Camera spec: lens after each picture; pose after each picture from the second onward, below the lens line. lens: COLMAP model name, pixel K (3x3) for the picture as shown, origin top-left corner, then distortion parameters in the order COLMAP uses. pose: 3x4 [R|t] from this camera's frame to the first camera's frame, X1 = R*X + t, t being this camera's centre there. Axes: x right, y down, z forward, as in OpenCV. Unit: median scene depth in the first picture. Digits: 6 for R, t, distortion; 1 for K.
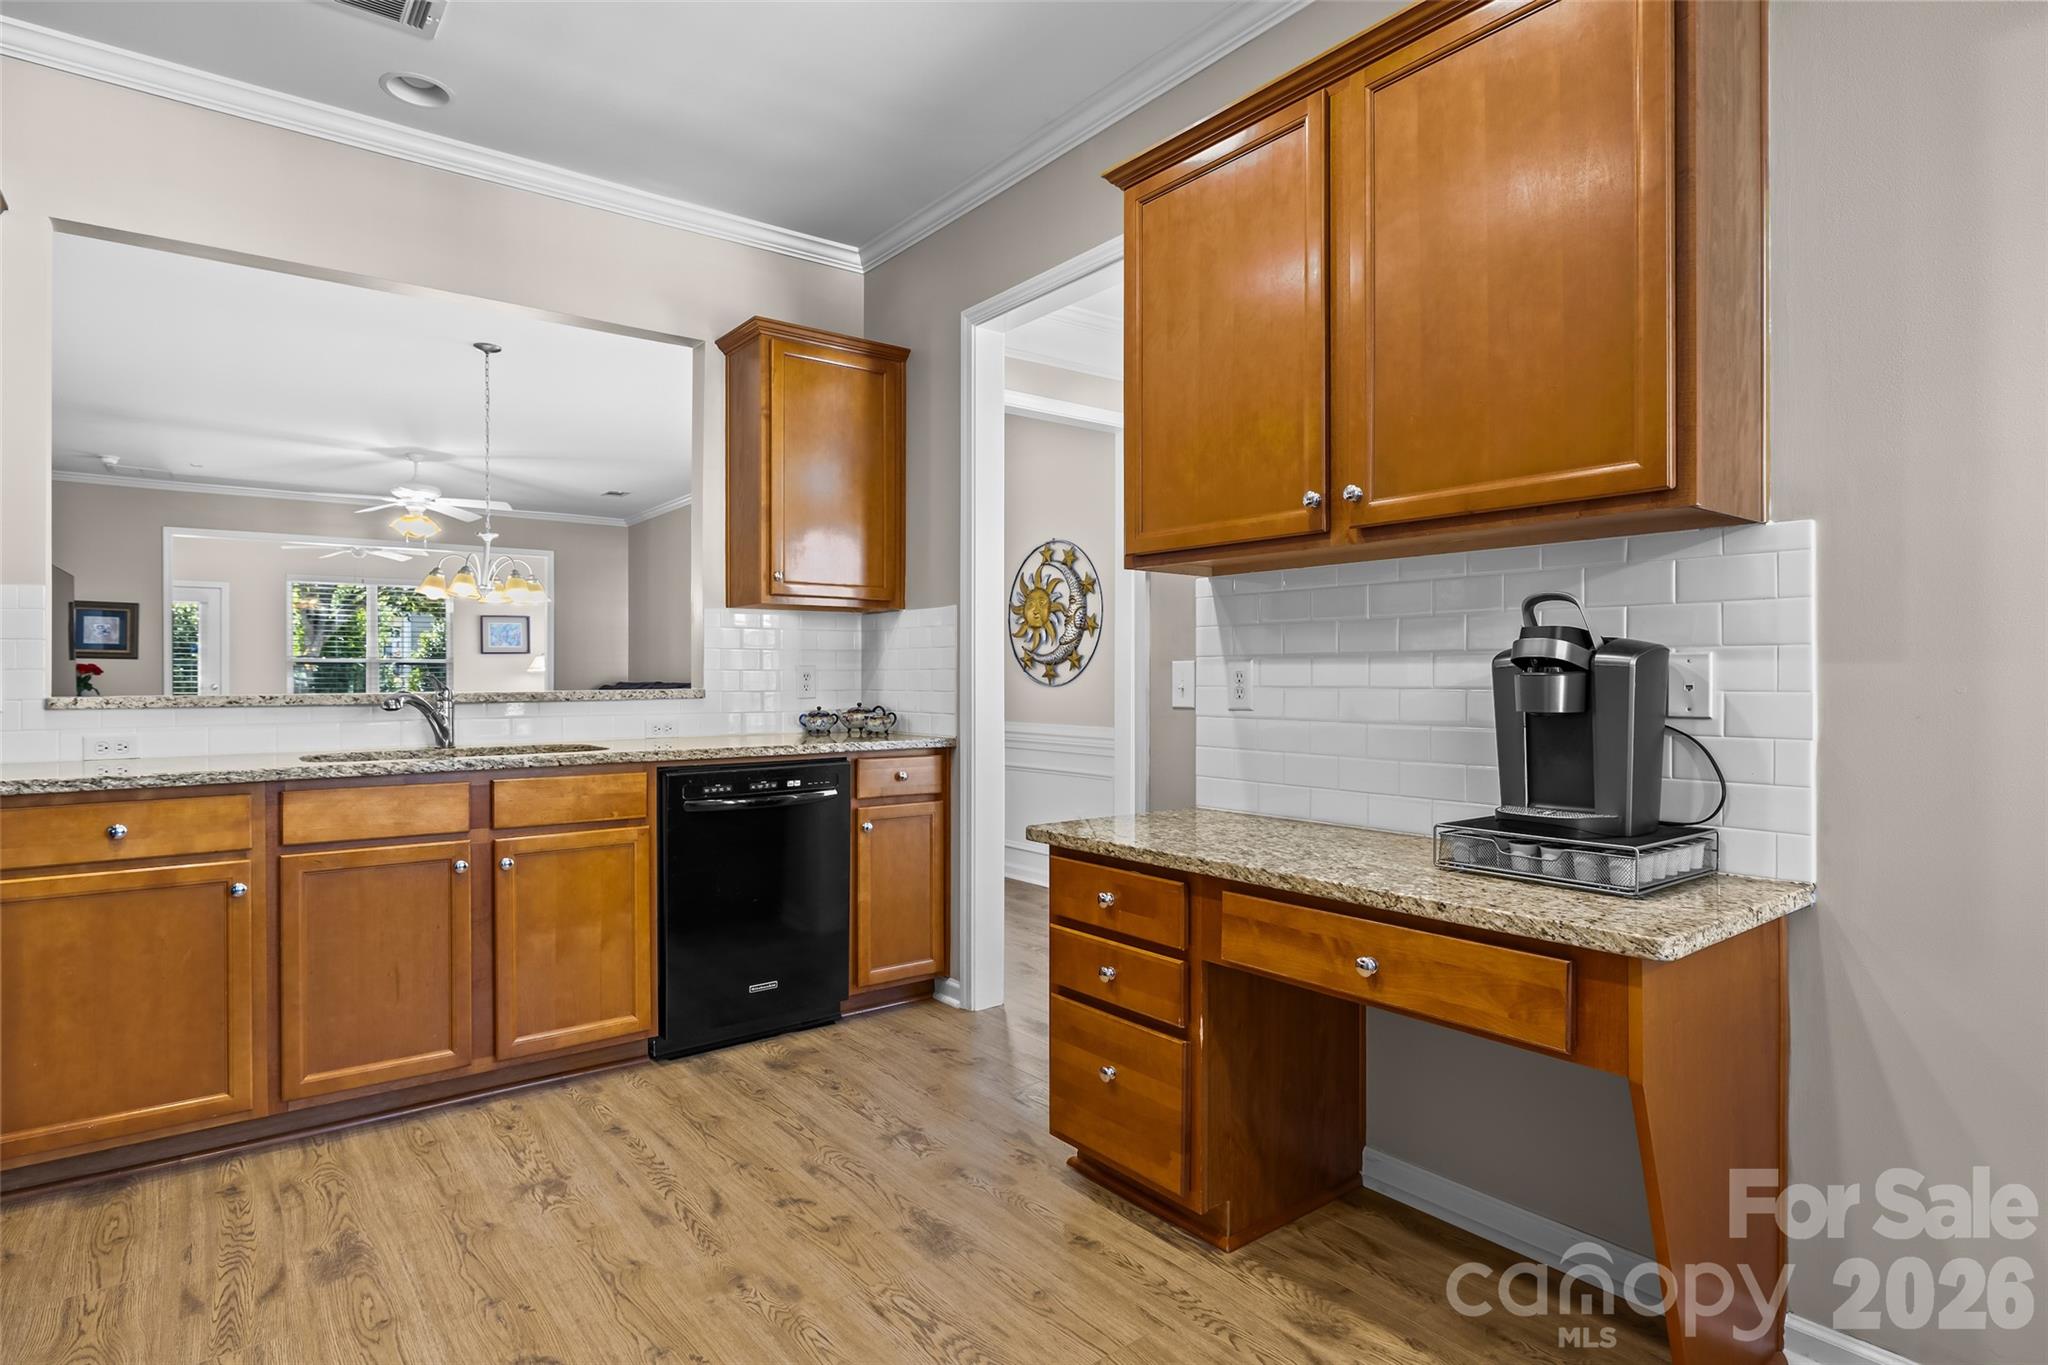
lens RADIAL K [[1057.4, 0, 1024.0], [0, 1057.4, 682.5], [0, 0, 1]] dist [-0.002503, -0.000587]
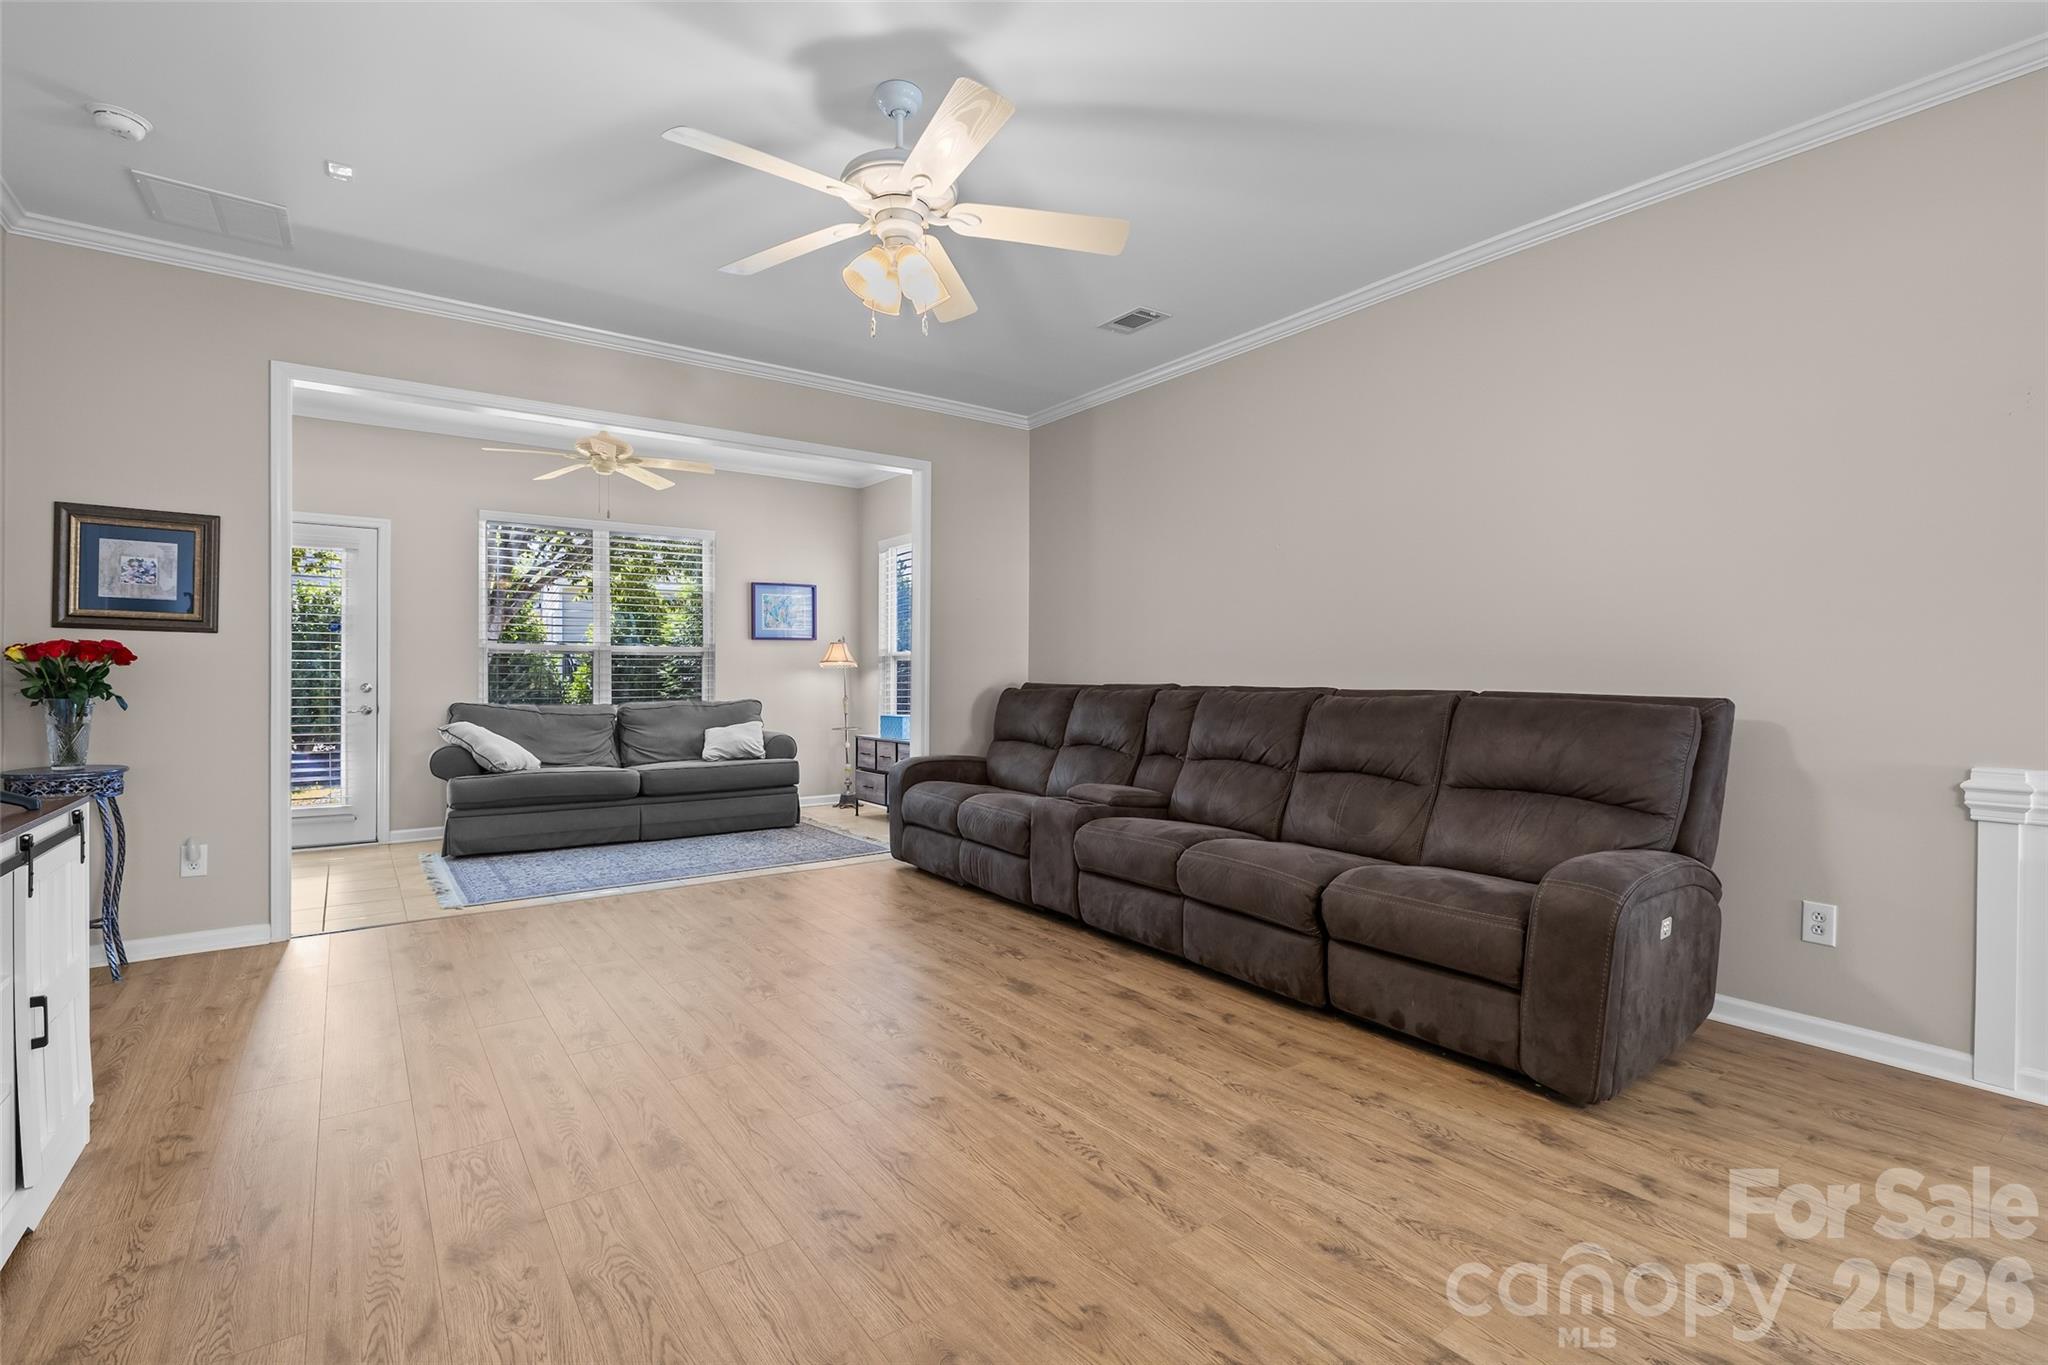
lens RADIAL K [[929.7, 0, 1024.9], [0, 929.7, 673.3], [0, 0, 1]] dist [-0.002836, 0.000565]
pose [[0.999537, 0.002995, -0.030289, -1.440522], [-0.003300, 0.999944, -0.010012, -0.002510], [0.030257, 0.010107, 0.999491, 1.846461]]
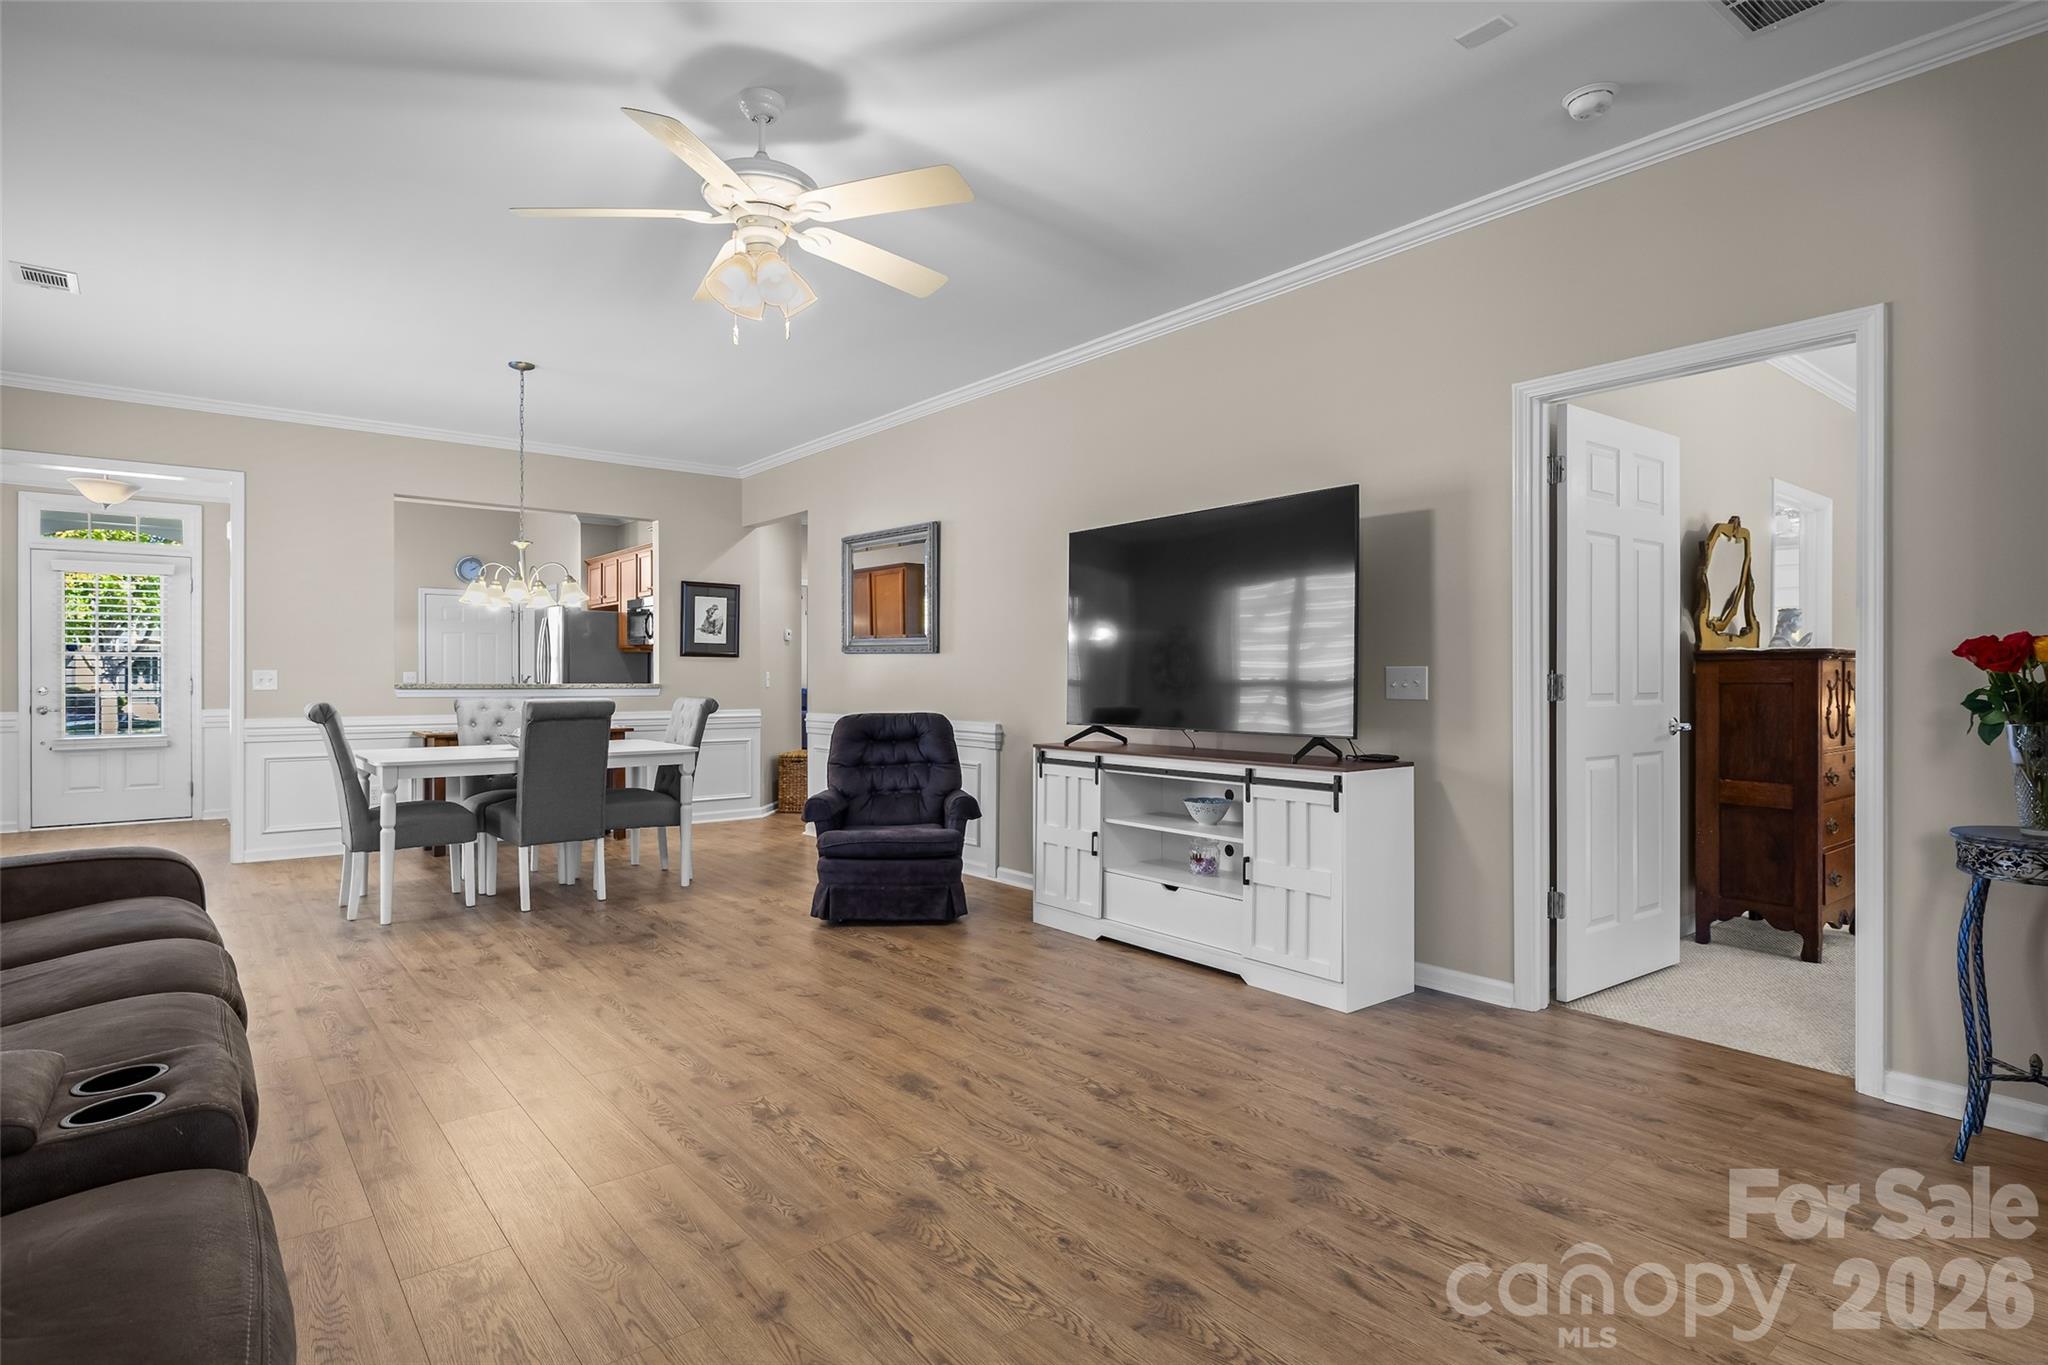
lens RADIAL K [[1053.6, 0, 1024.3], [0, 1053.6, 678.1], [0, 0, 1]] dist [0.001037, 0.000558]
pose [[-0.999804, -0.001010, -0.019788, -1.843983], [-0.001169, 0.999967, 0.008008, -0.022176], [0.019779, 0.008029, -0.999772, 3.862765]]
